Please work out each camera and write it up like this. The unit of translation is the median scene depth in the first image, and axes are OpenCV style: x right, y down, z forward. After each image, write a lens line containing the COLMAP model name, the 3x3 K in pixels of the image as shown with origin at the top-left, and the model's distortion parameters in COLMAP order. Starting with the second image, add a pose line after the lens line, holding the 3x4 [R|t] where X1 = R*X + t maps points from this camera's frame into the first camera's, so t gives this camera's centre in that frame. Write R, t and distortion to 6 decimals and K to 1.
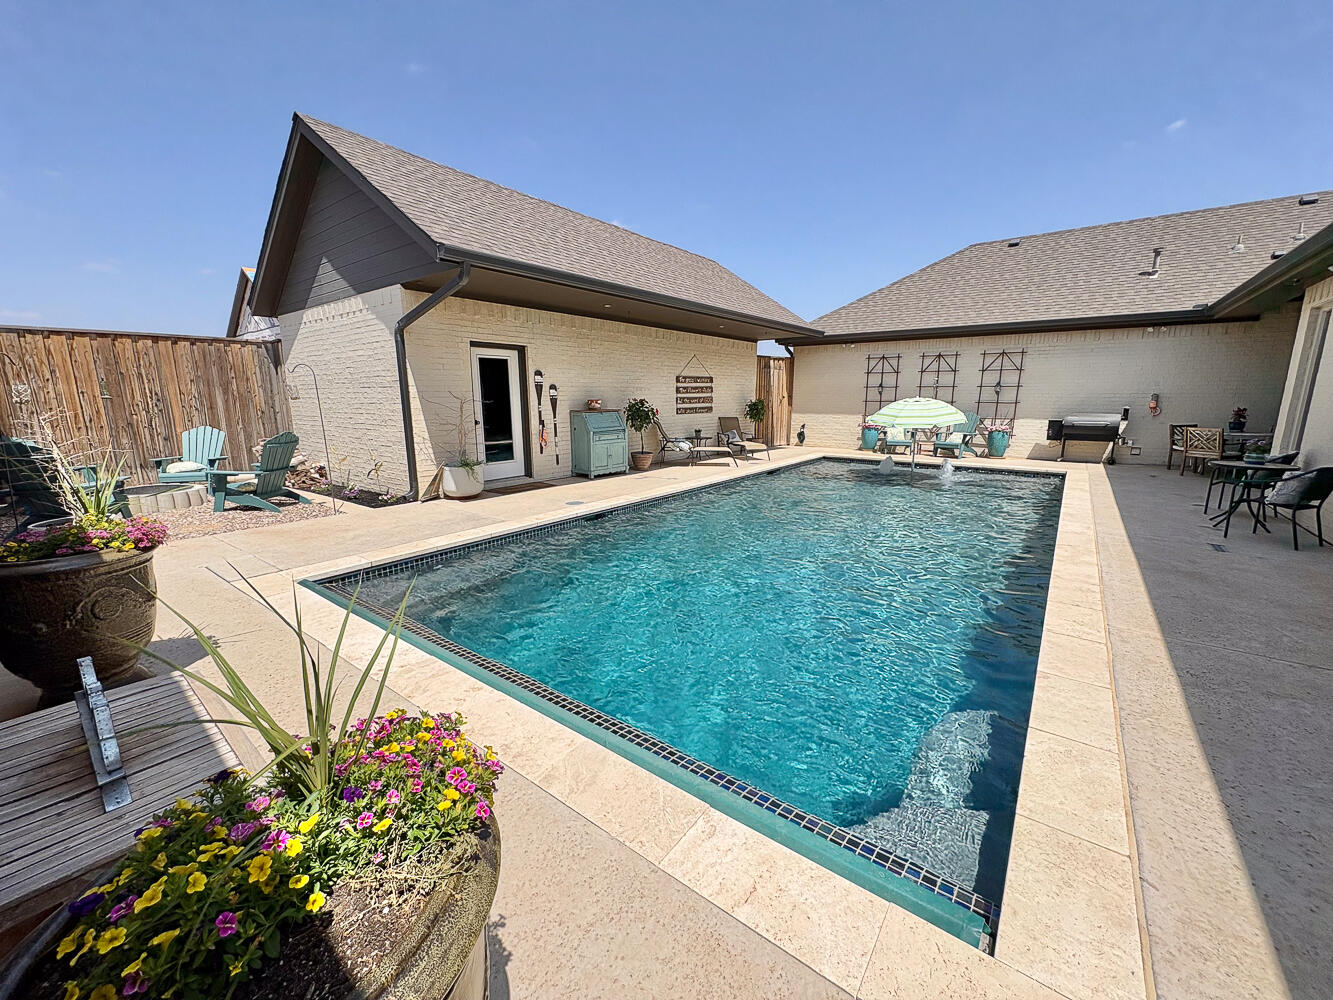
lens RADIAL K [[530.7, 0, 664.3], [0, 530.7, 500.5], [0, 0, 1]] dist [0.002047, 0.000145]
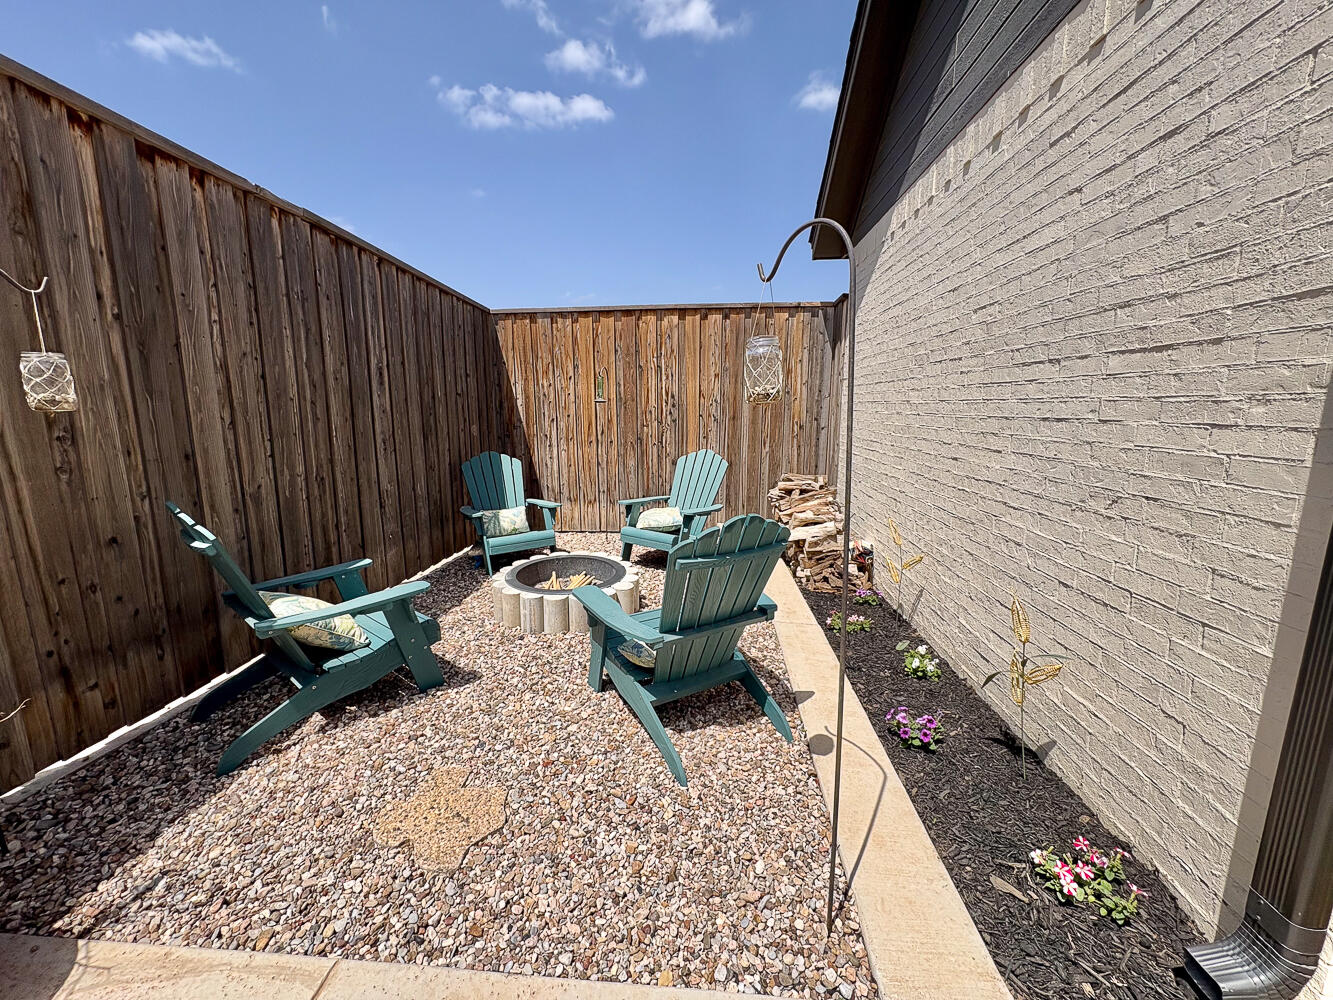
lens RADIAL K [[530.7, 0, 665.8], [0, 530.7, 498.3], [0, 0, 1]] dist [0.002047, 0.000145]
pose [[0.555090, 0.143885, -0.819251, -0.393967], [-0.165155, 0.984380, 0.060985, -0.113487], [0.815230, 0.101451, 0.570183, 0.626651]]
